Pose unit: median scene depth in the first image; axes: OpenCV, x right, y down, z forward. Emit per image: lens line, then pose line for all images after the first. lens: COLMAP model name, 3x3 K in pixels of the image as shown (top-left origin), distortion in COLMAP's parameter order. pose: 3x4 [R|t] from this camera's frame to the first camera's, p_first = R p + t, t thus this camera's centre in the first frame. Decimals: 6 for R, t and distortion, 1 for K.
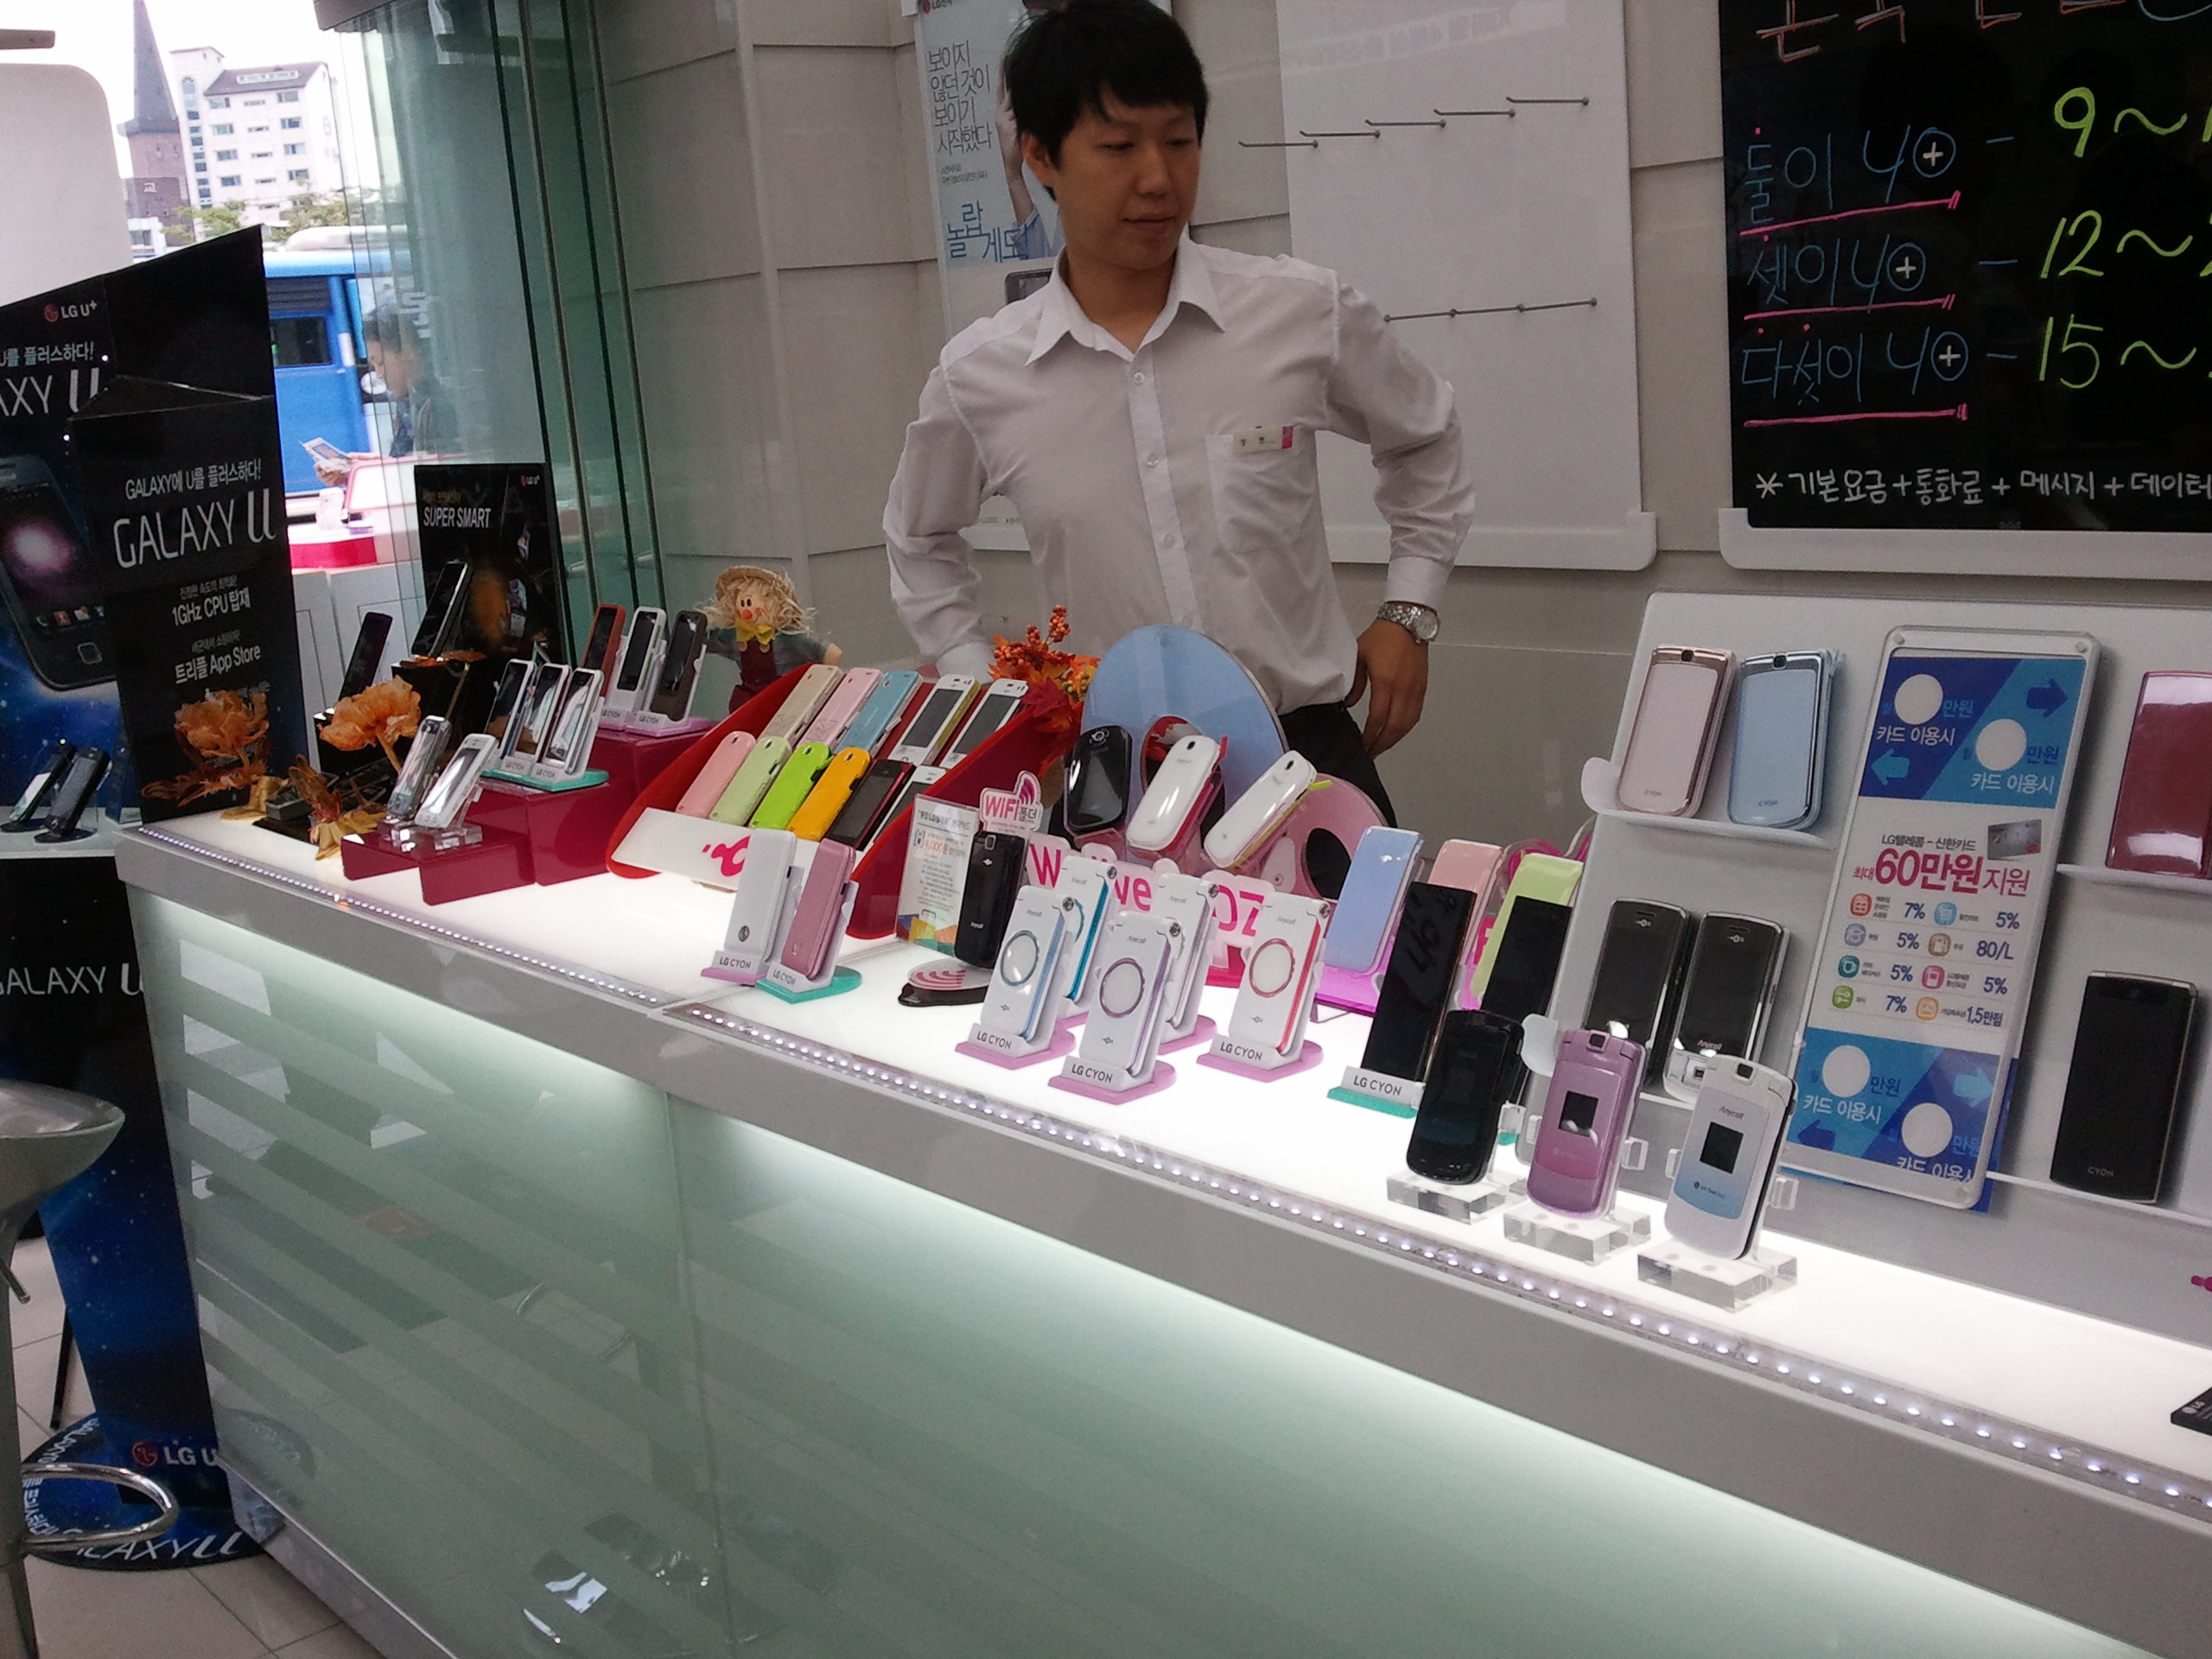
lens RADIAL K [[2356.1, 0, 1106.0], [0, 2356.1, 829.5], [0, 0, 1]] dist [-0.015579, -0.044481]
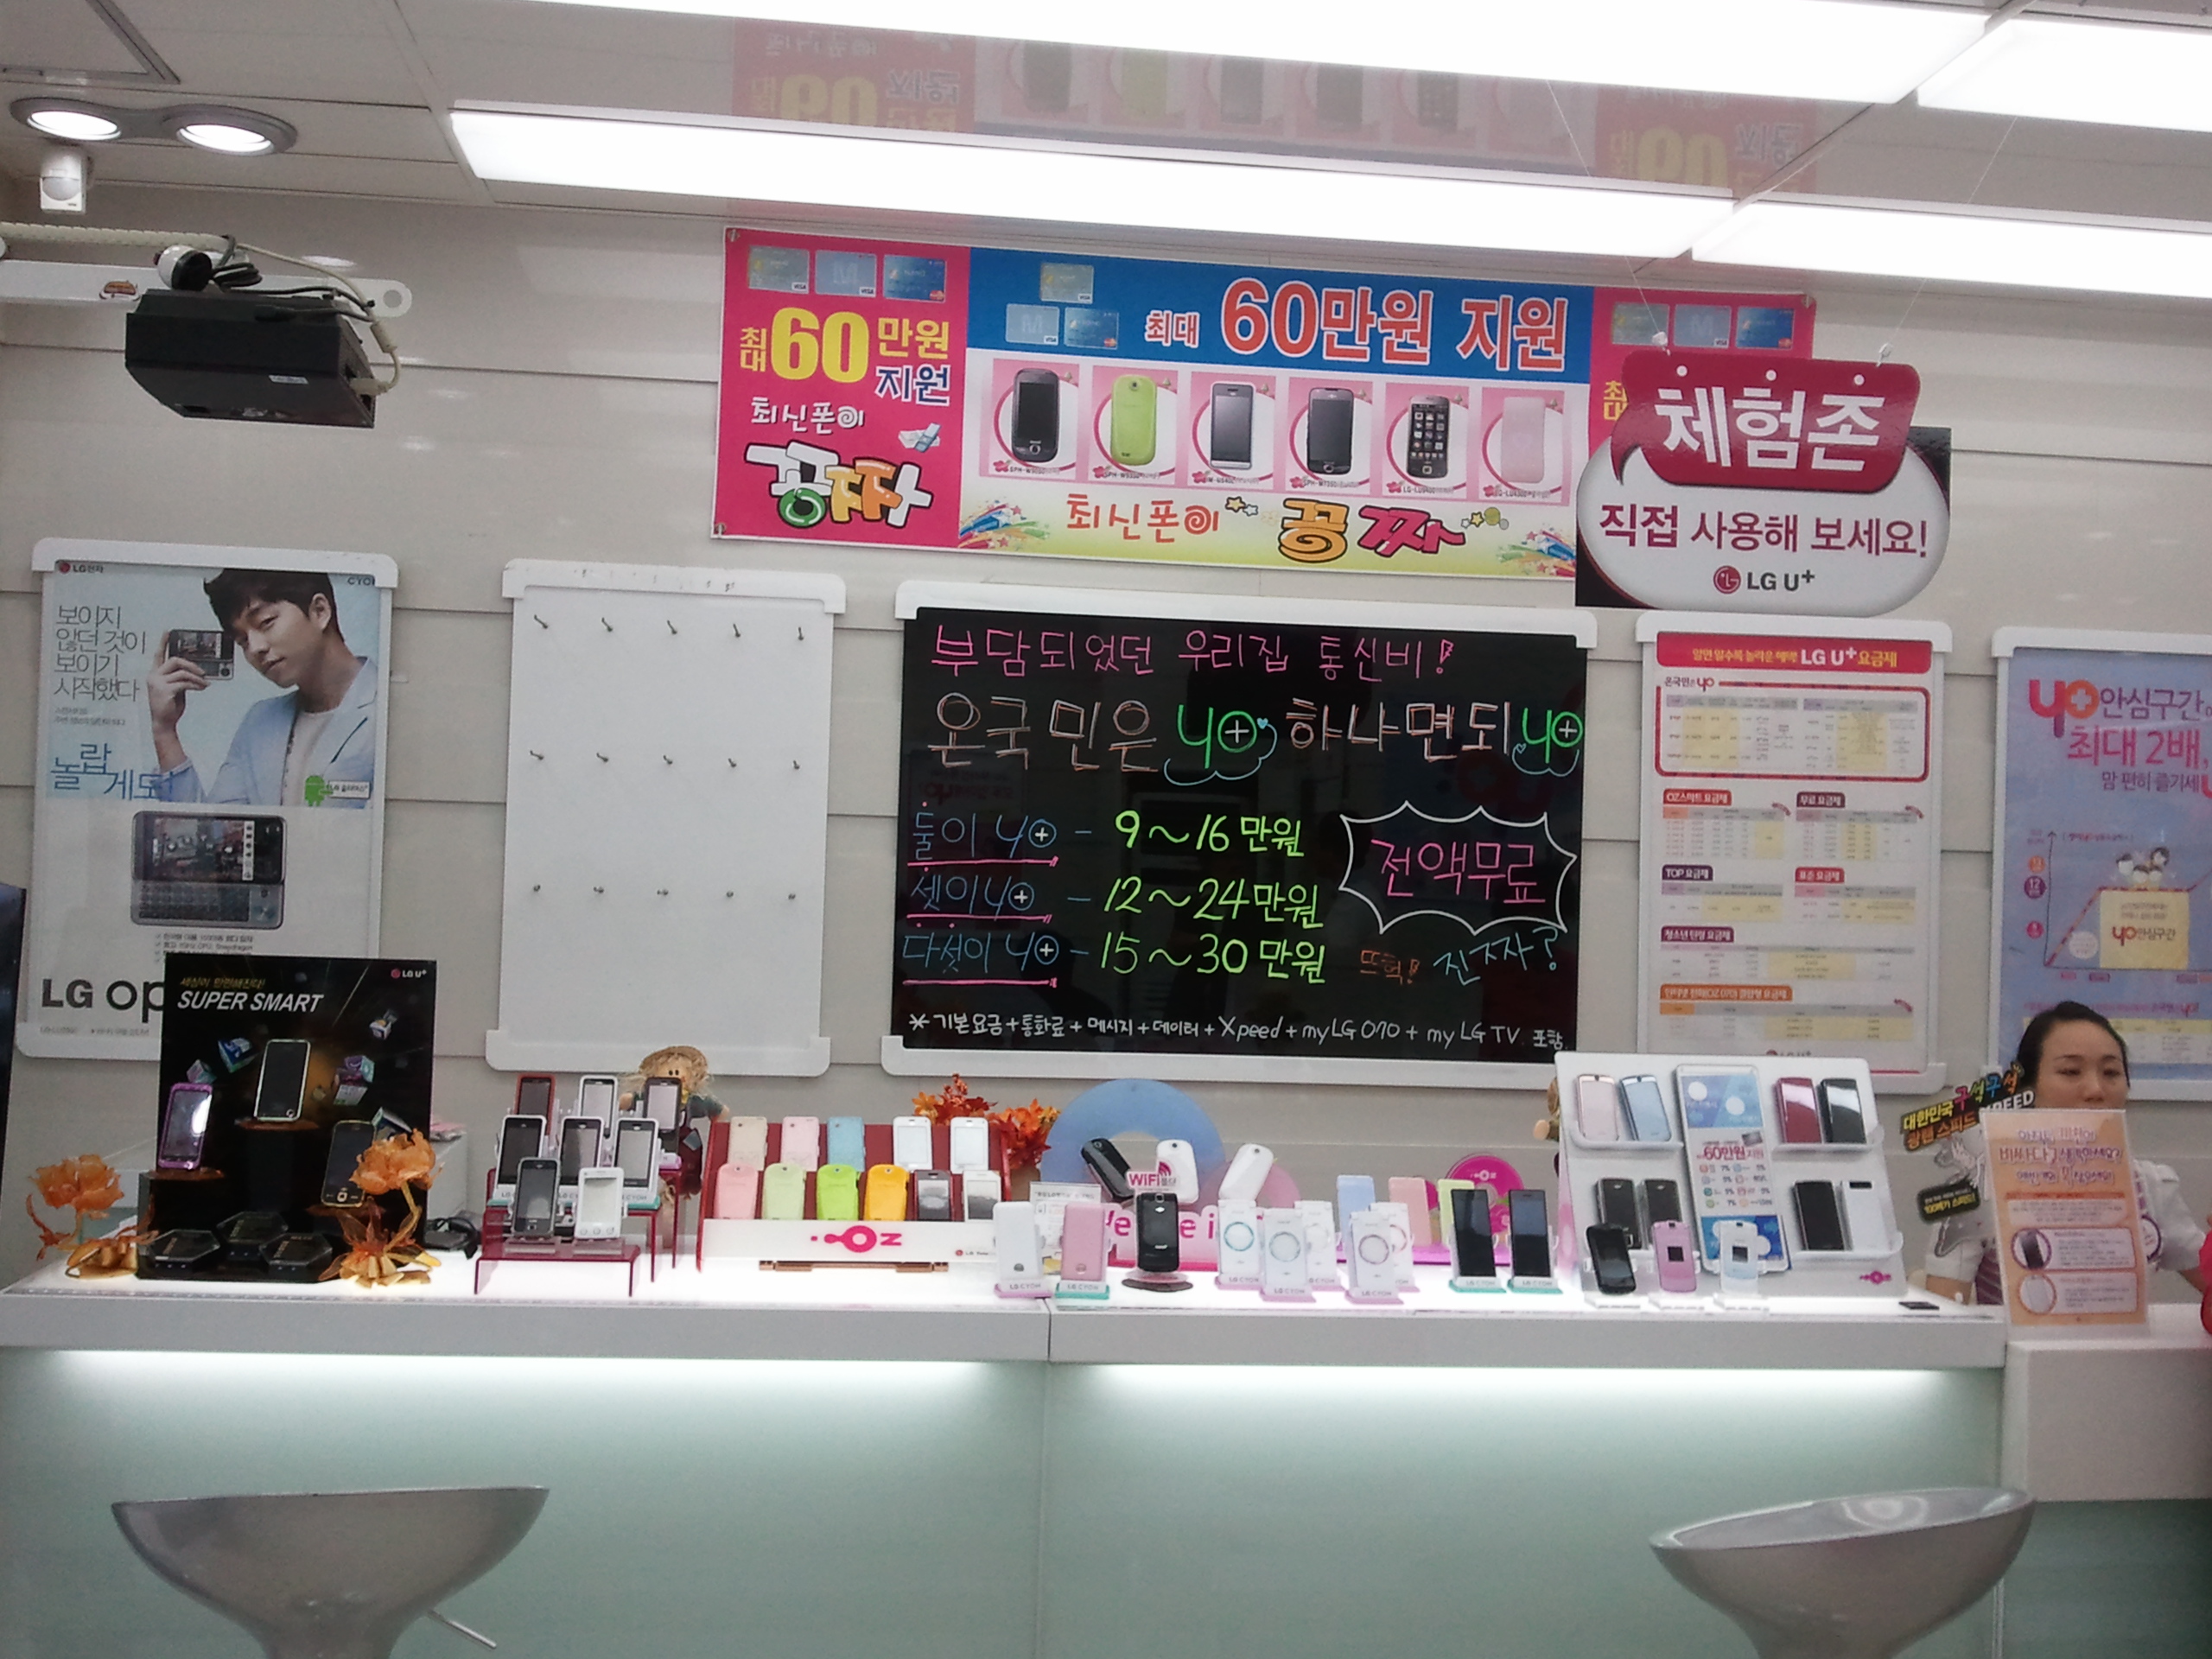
lens RADIAL K [[2356.1, 0, 1106.0], [0, 2356.1, 829.5], [0, 0, 1]] dist [-0.015579, -0.044481]
pose [[0.536839, 0.109579, 0.836538, -1.042709], [0.099657, 0.976352, -0.191847, 0.045671], [-0.837778, 0.186358, 0.513224, 0.064098]]
